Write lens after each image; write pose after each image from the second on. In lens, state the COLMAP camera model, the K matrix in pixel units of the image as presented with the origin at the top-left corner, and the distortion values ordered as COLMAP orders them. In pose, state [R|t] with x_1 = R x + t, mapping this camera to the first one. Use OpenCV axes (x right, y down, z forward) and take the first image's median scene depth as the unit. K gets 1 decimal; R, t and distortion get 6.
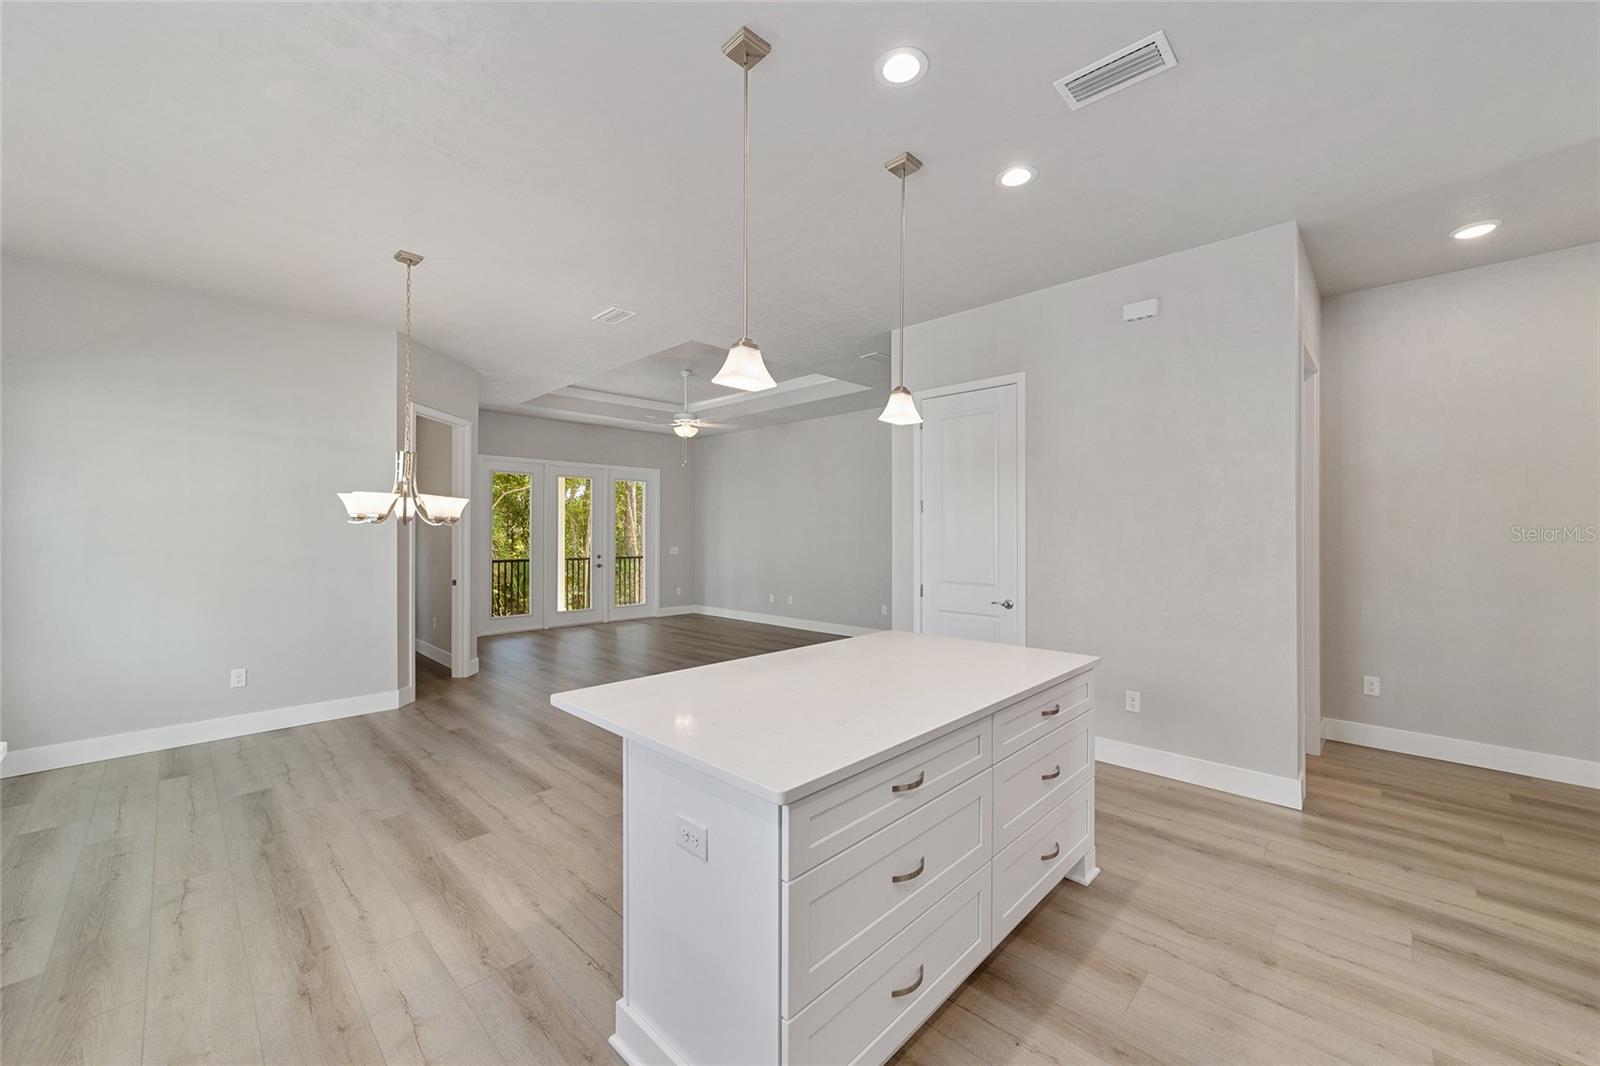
lens RADIAL K [[622.7, 0, 791.2], [0, 622.7, 530.9], [0, 0, 1]] dist [-0.017592, 0.009931]
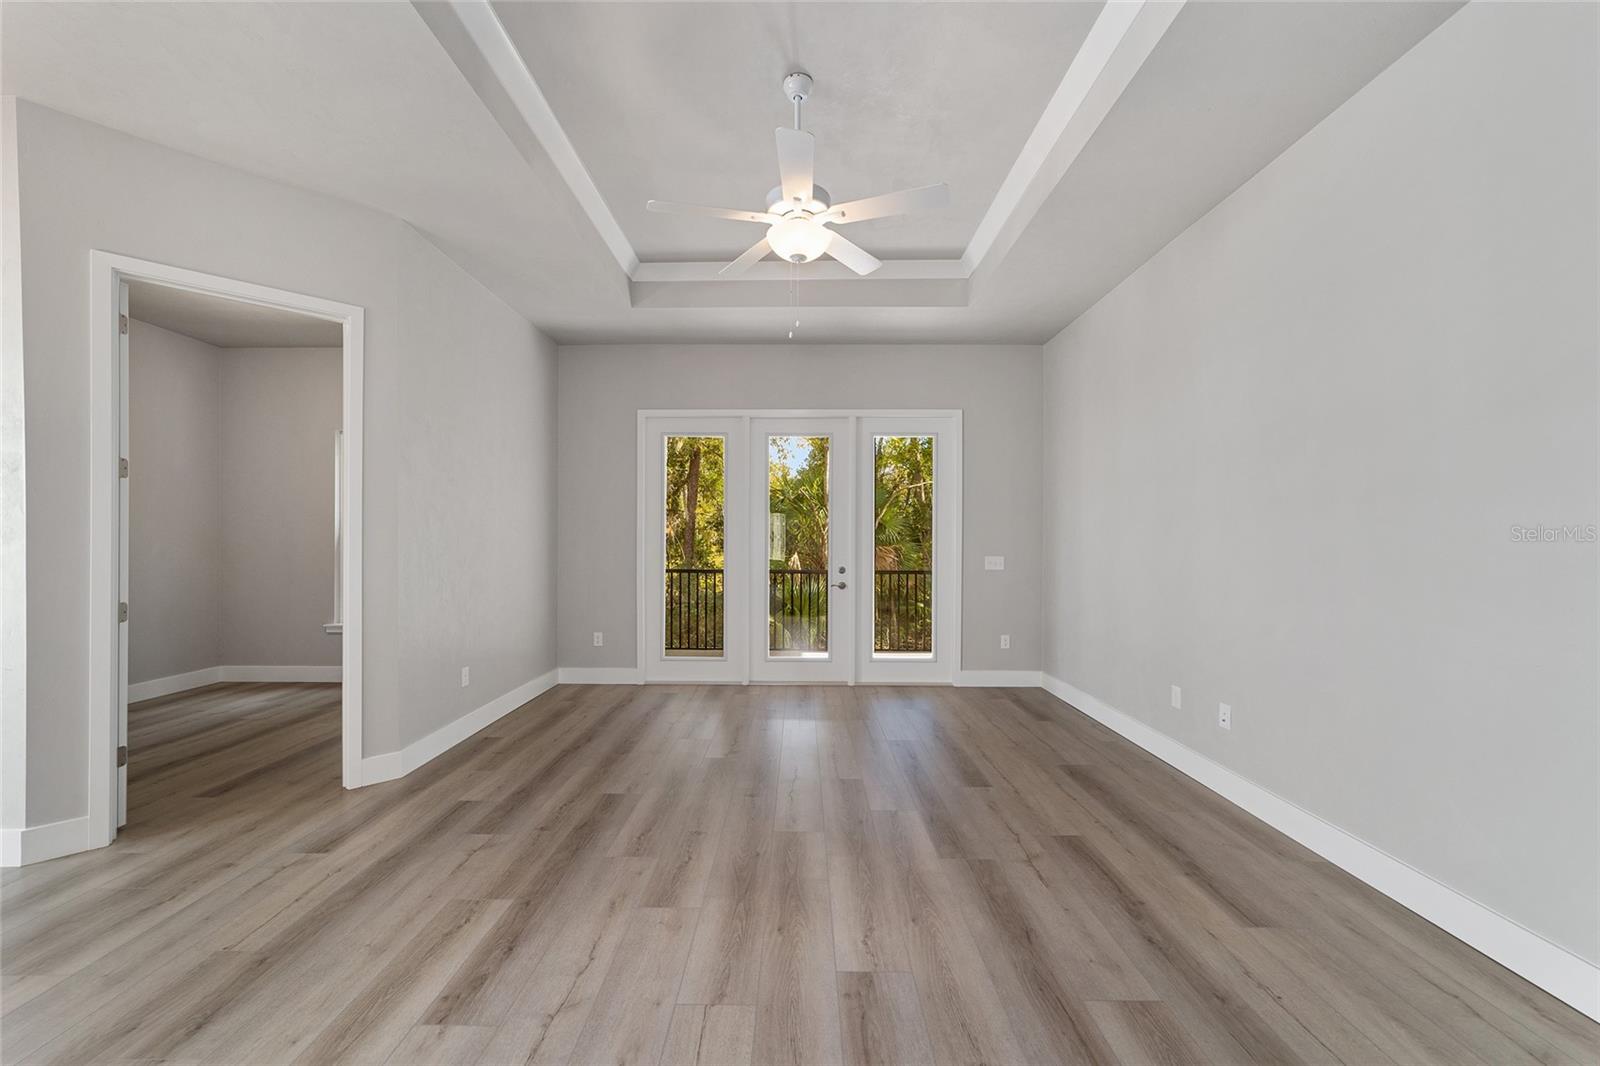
lens RADIAL K [[612.7, 0, 792.9], [0, 612.7, 532.2], [0, 0, 1]] dist [-0.015387, 0.008782]
pose [[0.693244, -0.009505, -0.720640, 0.228642], [-0.001309, 0.999895, -0.014448, 0.044440], [0.720702, 0.010959, 0.693159, 1.777548]]
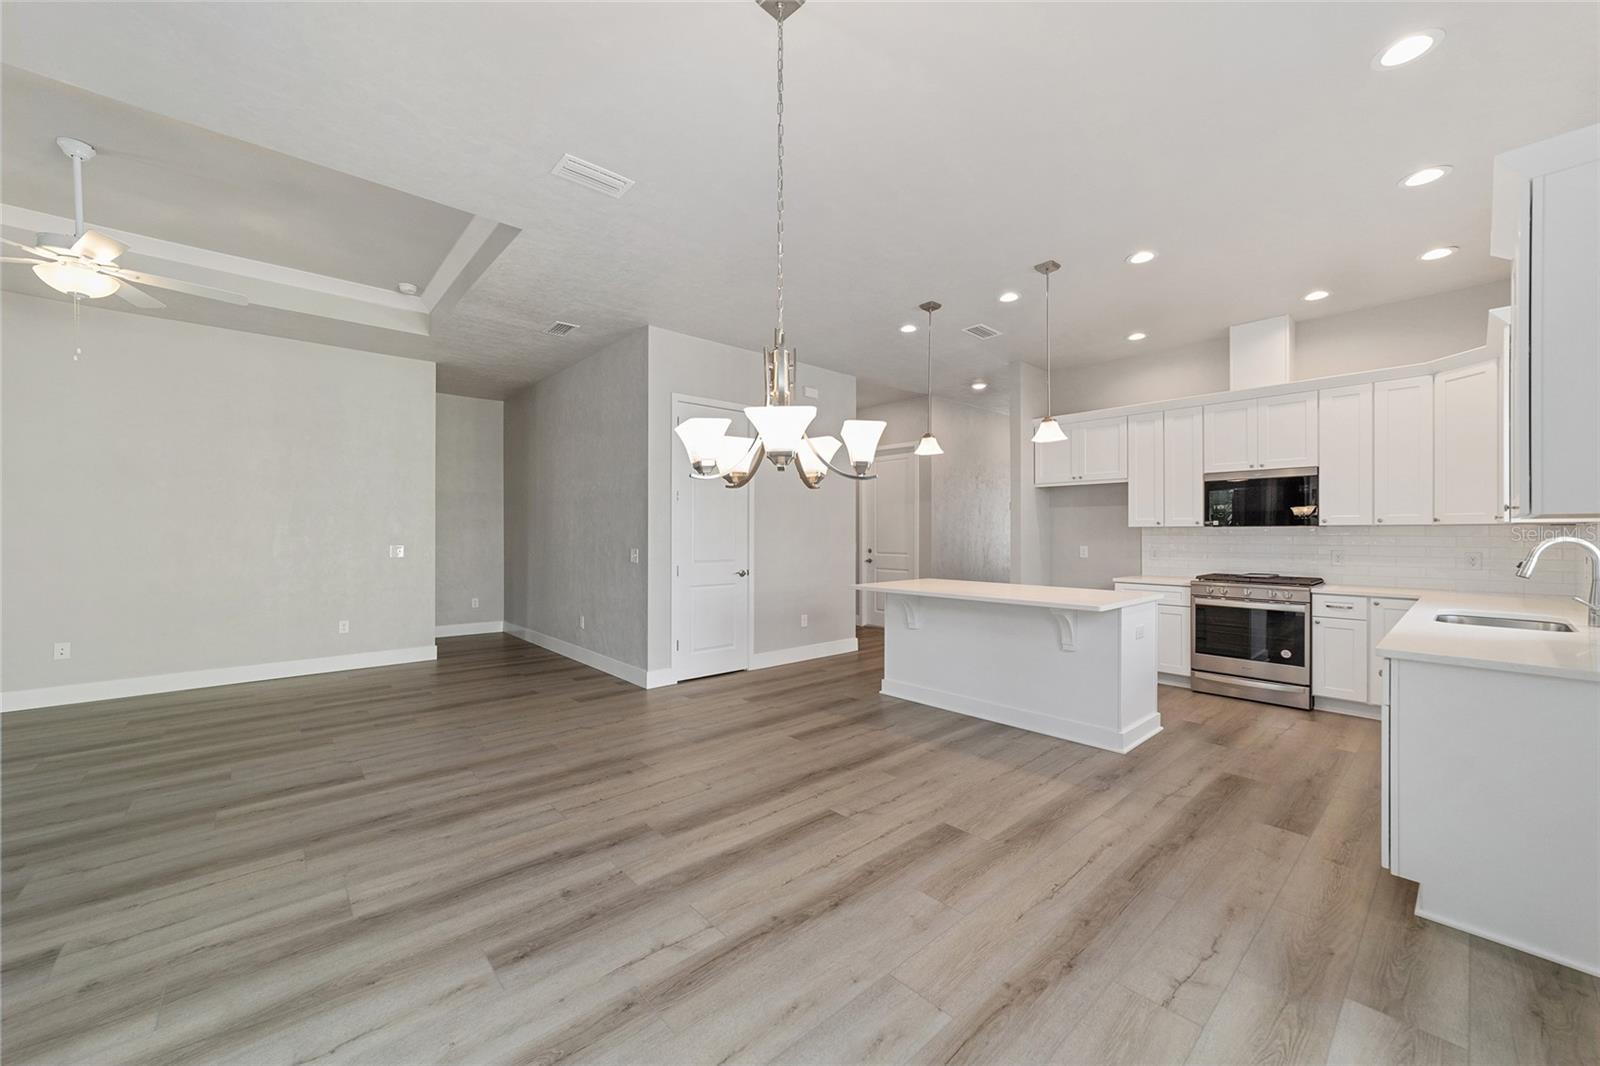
lens RADIAL K [[612.7, 0, 792.9], [0, 612.7, 532.2], [0, 0, 1]] dist [-0.015387, 0.008782]
pose [[0.063397, 0.002000, 0.997986, -1.368279], [-0.002006, 0.999996, -0.001876, 0.042465], [-0.997986, -0.001883, 0.063401, 1.119406]]
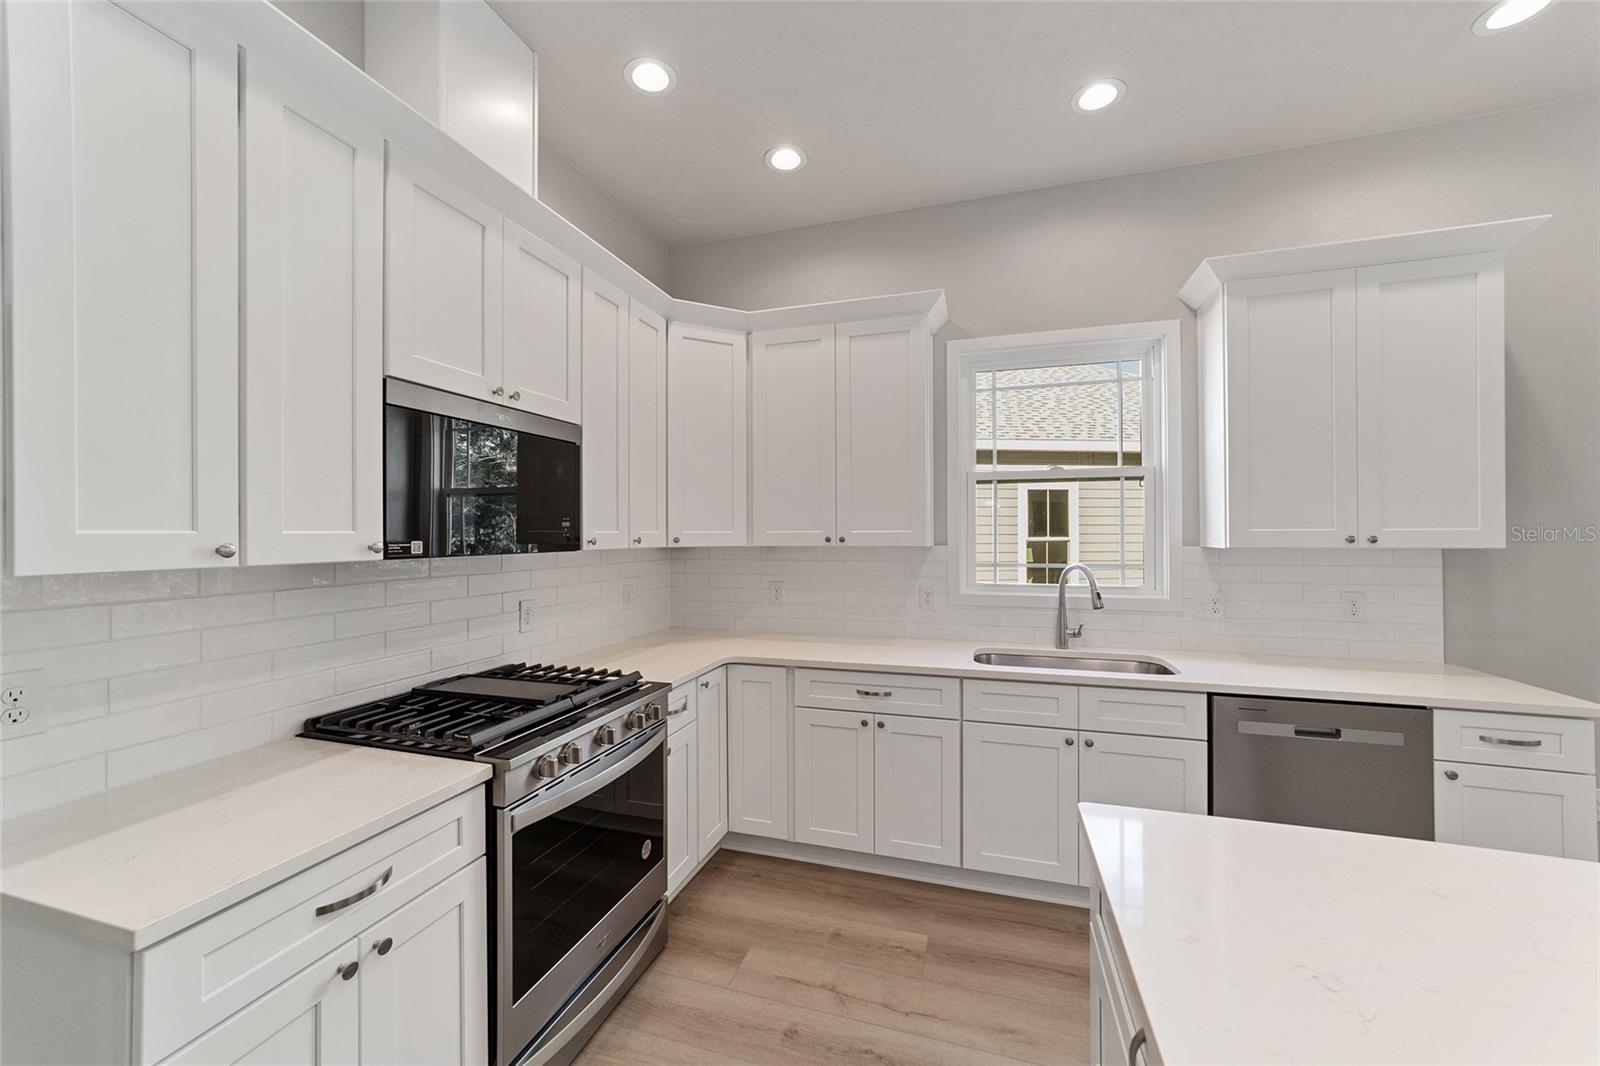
lens RADIAL K [[617.4, 0, 793.2], [0, 617.4, 533.1], [0, 0, 1]] dist [-0.016284, 0.009499]
pose [[-0.890505, 0.002453, -0.454967, 0.328822], [0.003817, 0.999991, -0.002078, 0.001652], [0.454958, -0.003587, -0.890506, 0.668461]]
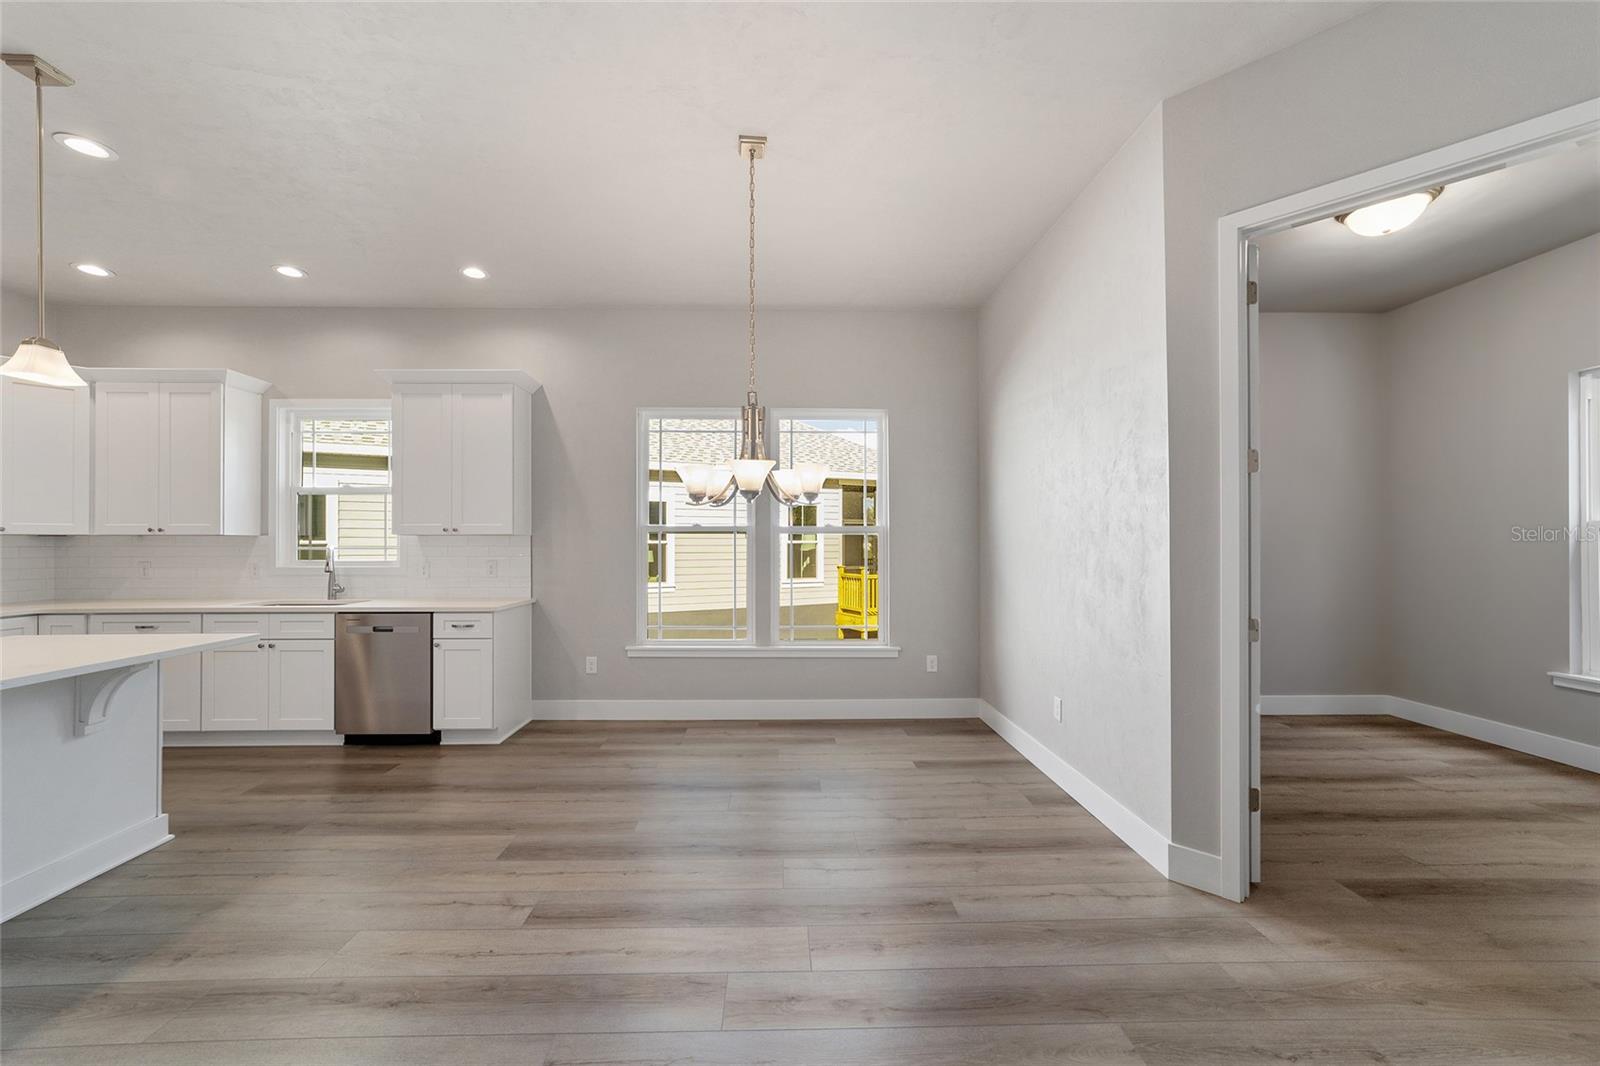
lens RADIAL K [[620.5, 0, 784.2], [0, 620.5, 537.5], [0, 0, 1]] dist [-0.012600, 0.008542]
pose [[-0.698380, -0.004860, -0.715711, -0.138798], [0.002161, 0.999958, -0.008899, 0.041547], [0.715724, -0.007761, -0.698340, 1.812787]]
